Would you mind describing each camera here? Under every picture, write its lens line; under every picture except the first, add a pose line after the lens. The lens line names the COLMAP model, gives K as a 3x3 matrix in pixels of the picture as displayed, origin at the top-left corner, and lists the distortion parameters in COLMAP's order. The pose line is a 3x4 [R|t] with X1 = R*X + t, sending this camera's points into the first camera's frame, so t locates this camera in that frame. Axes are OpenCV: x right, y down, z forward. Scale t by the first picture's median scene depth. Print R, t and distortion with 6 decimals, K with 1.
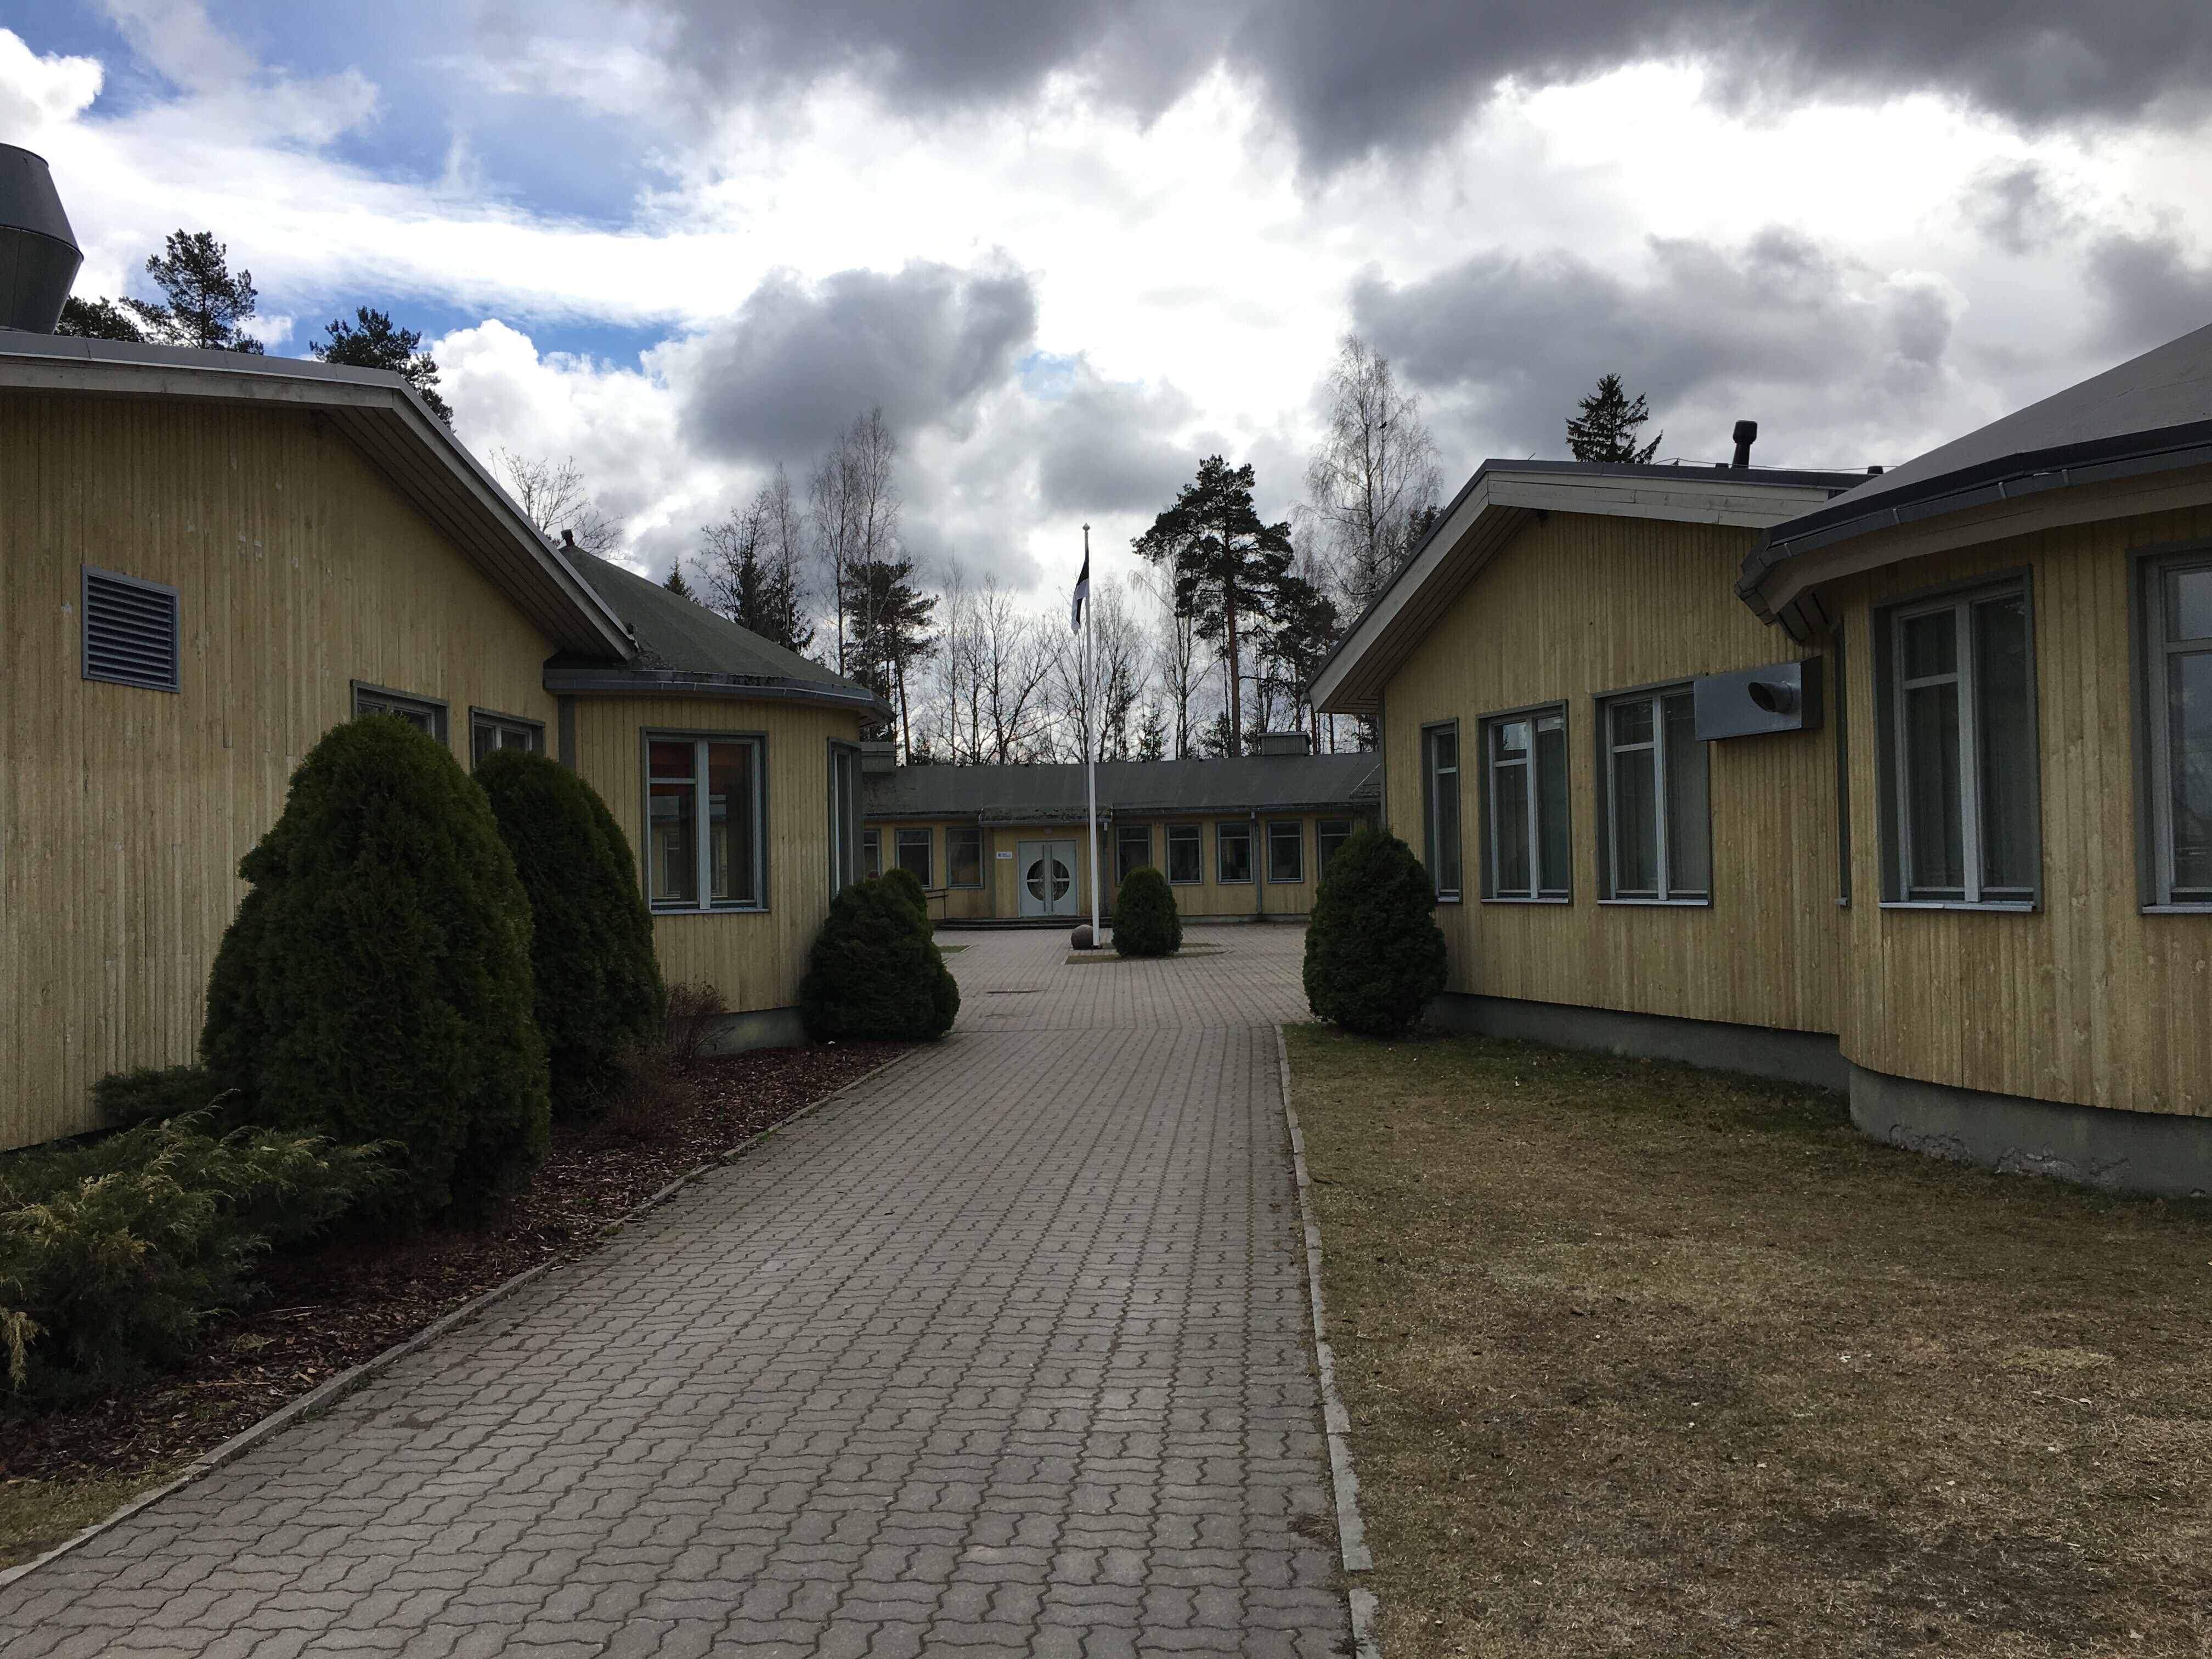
lens RADIAL K [[1850.2, 0, 1106.0], [0, 1850.2, 829.5], [0, 0, 1]] dist [0.093095, -0.133348]
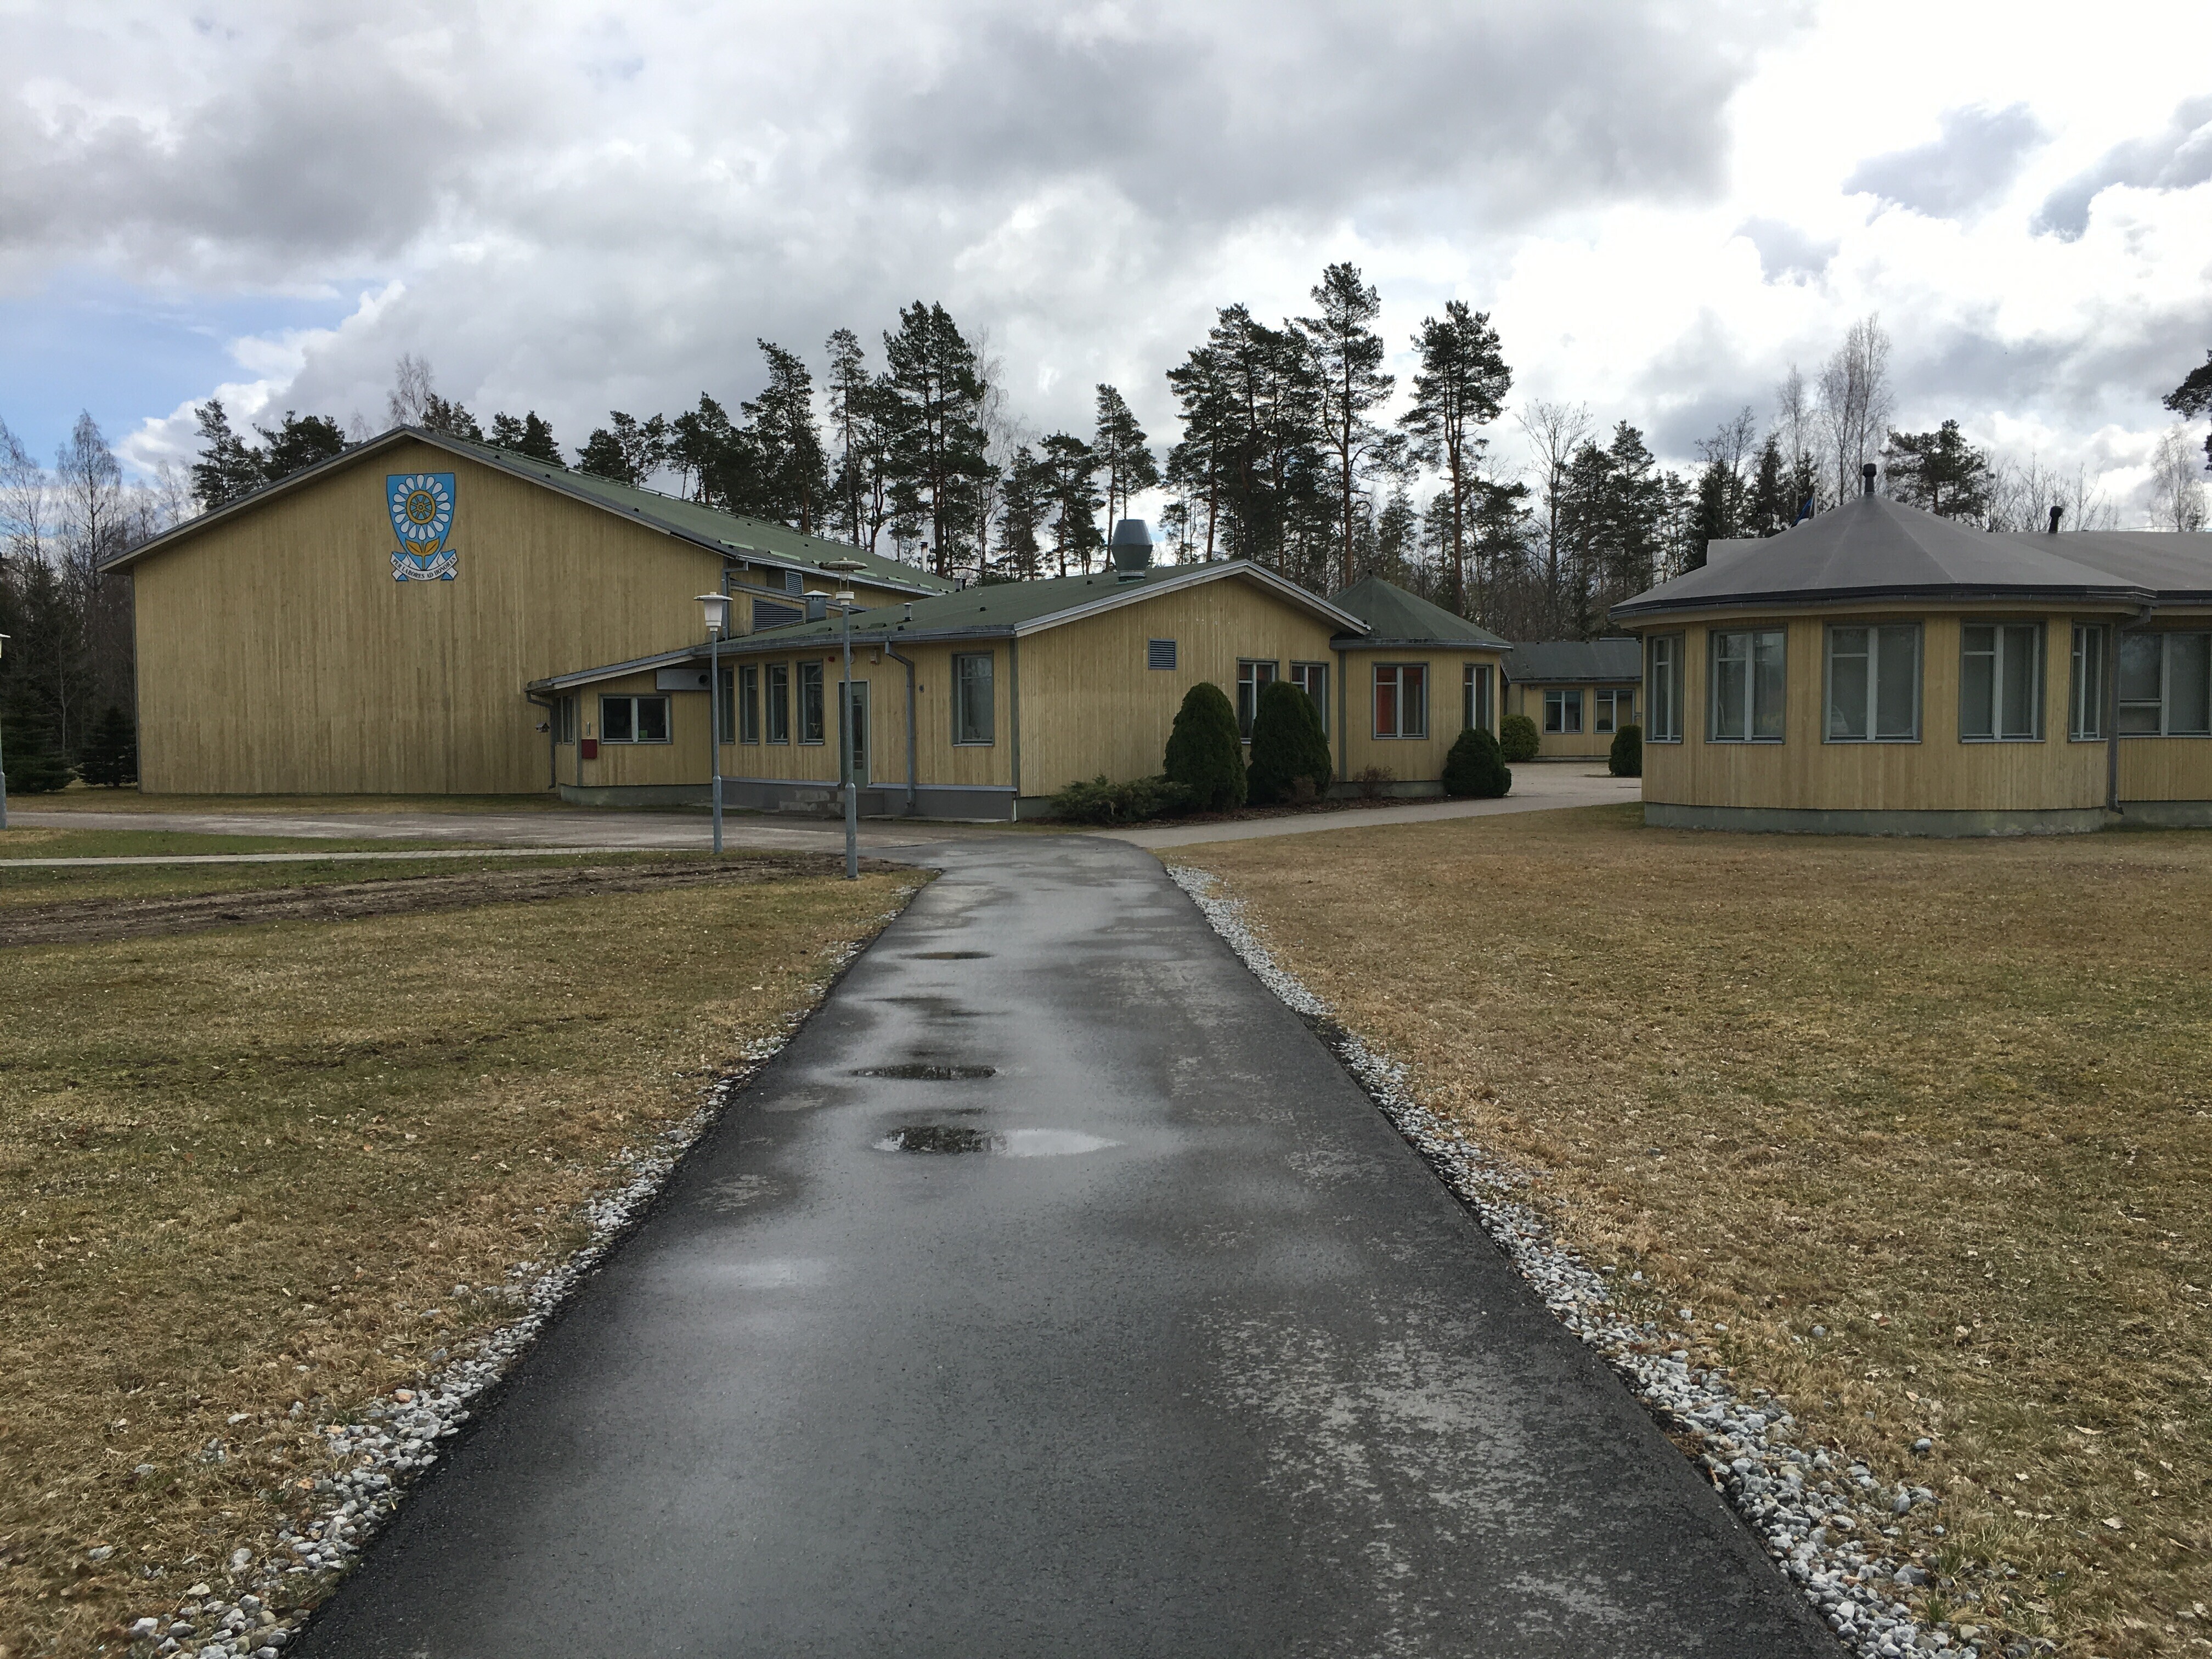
lens RADIAL K [[1850.2, 0, 1106.0], [0, 1850.2, 829.5], [0, 0, 1]] dist [0.093095, -0.133348]
pose [[0.813612, 0.050761, -0.579188, 1.344159], [0.000282, 0.996147, 0.087701, -0.074505], [0.581408, -0.071518, 0.810462, -1.802462]]
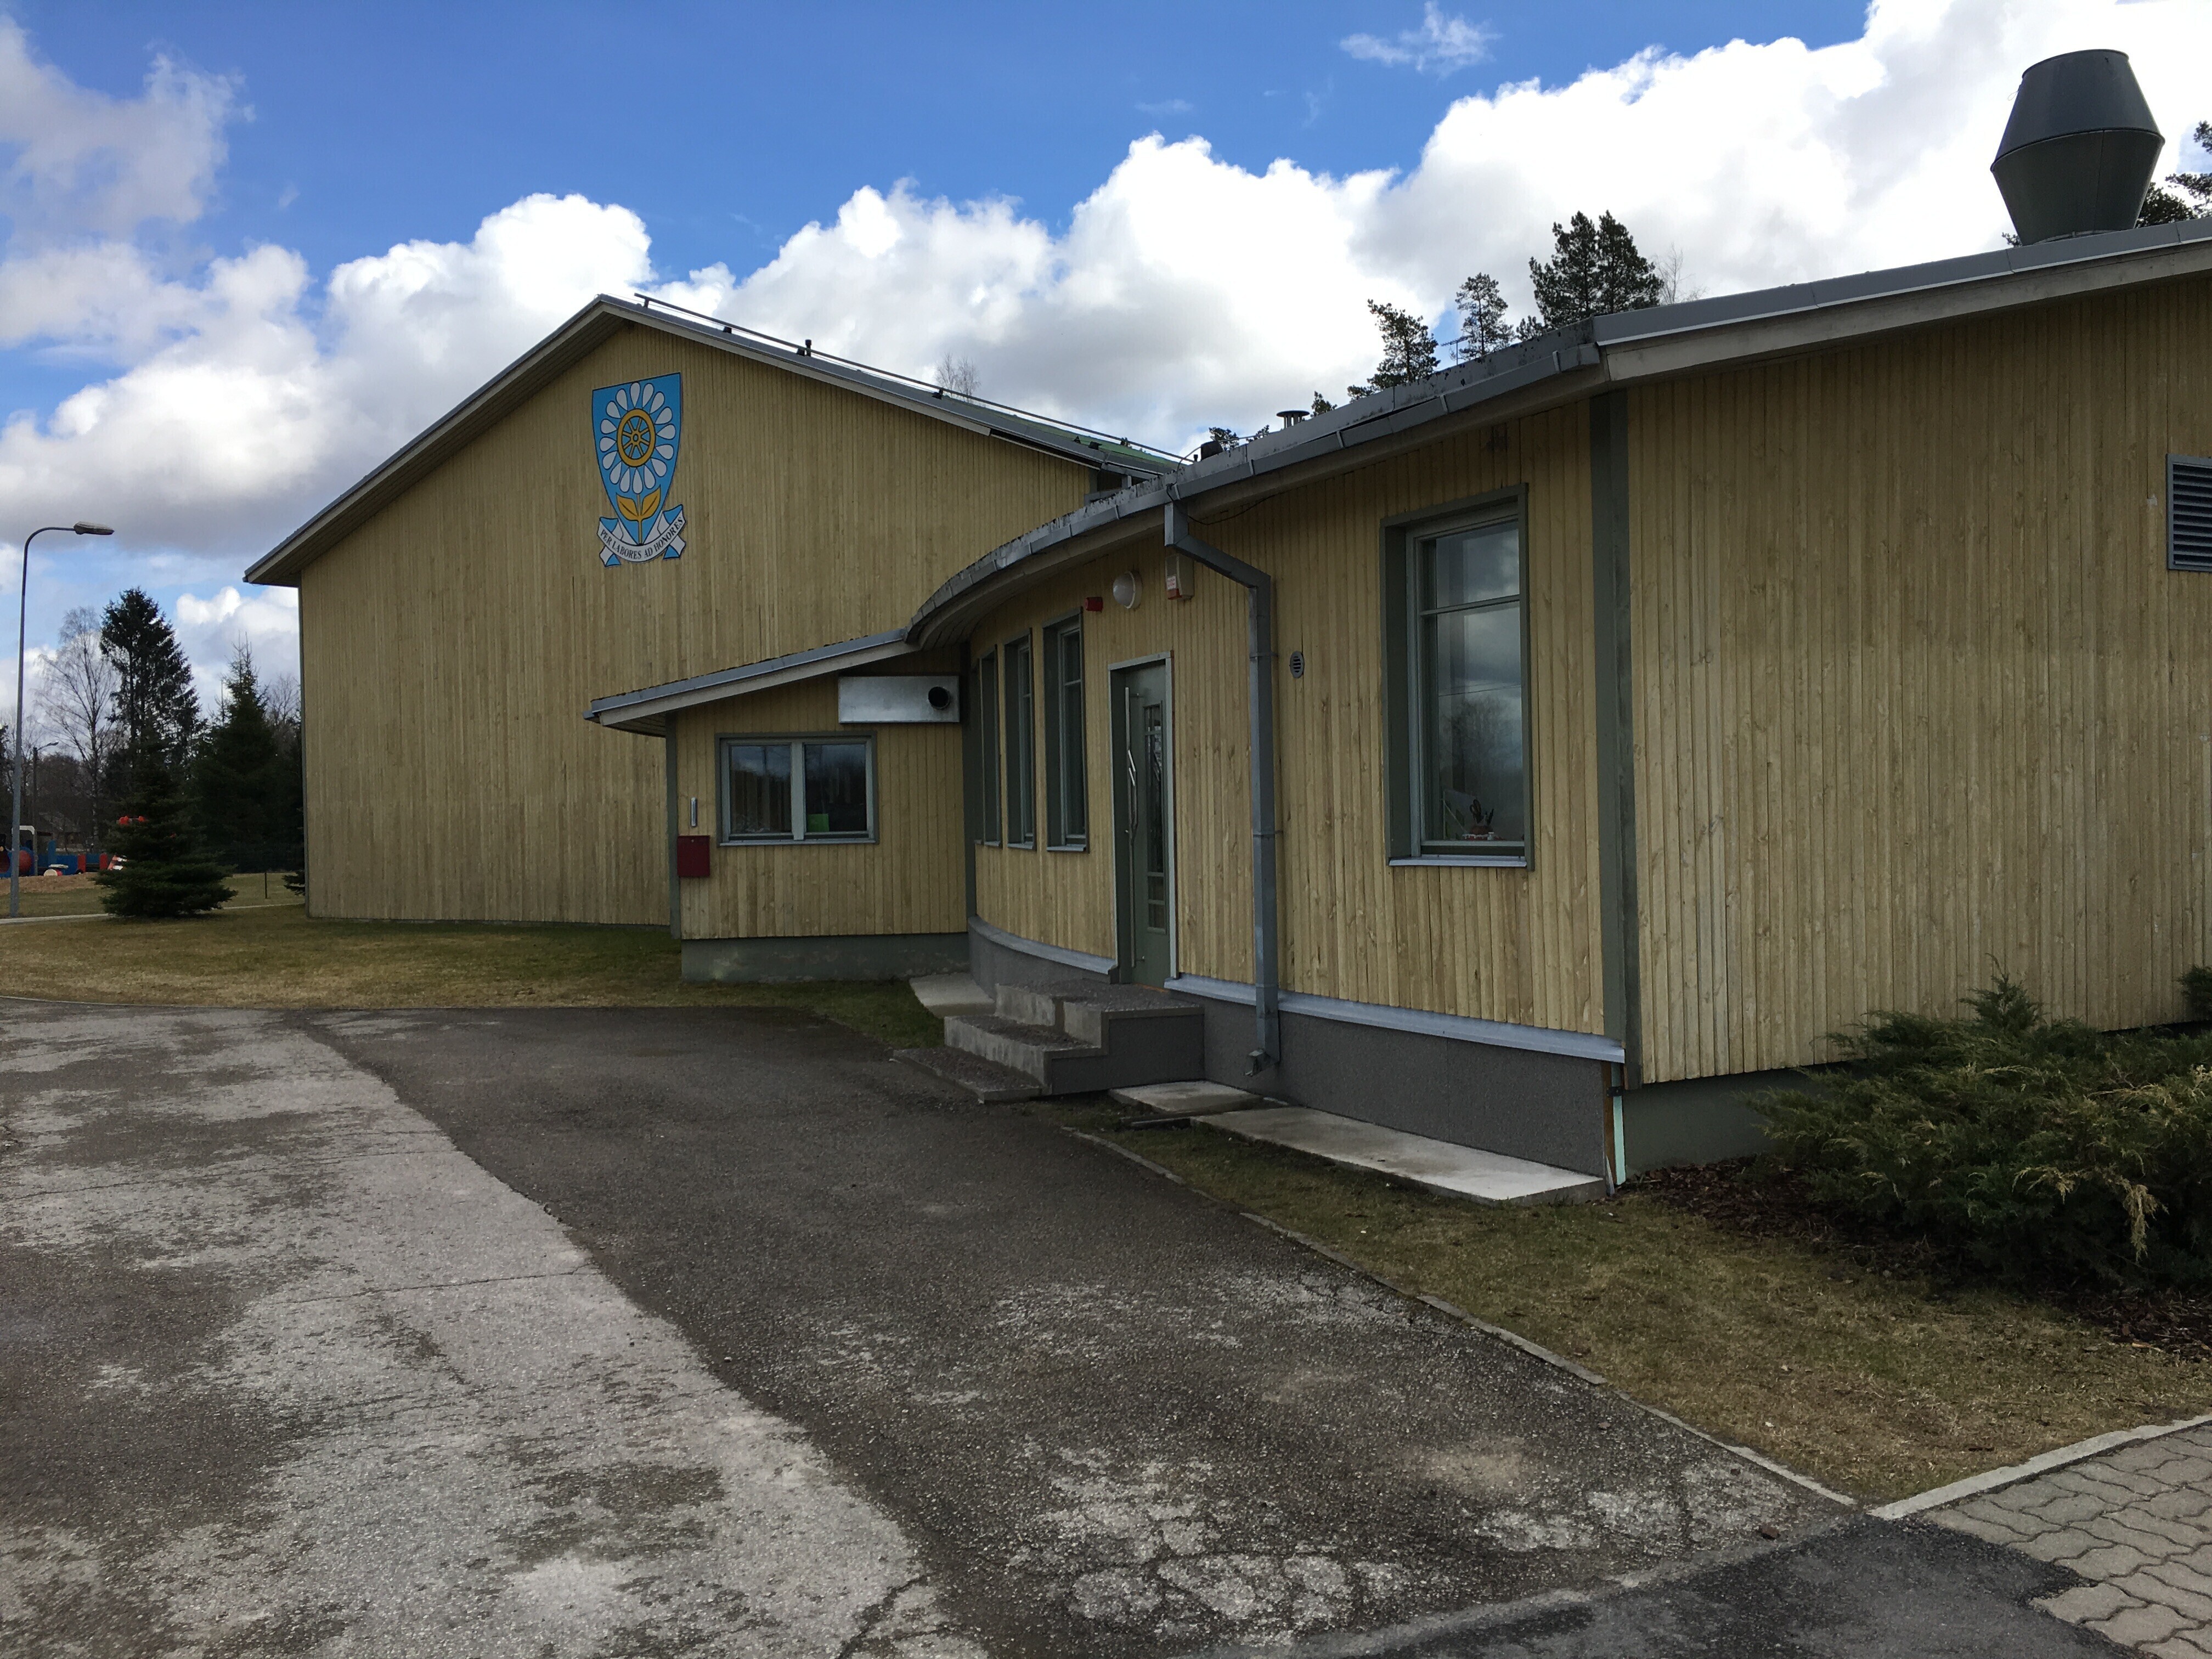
lens RADIAL K [[1850.2, 0, 1106.0], [0, 1850.2, 829.5], [0, 0, 1]] dist [0.093095, -0.133348]
pose [[0.545905, 0.022762, -0.837538, -0.014258], [0.023487, 0.998822, 0.042454, 0.001737], [0.837518, -0.042847, 0.544728, -0.019768]]
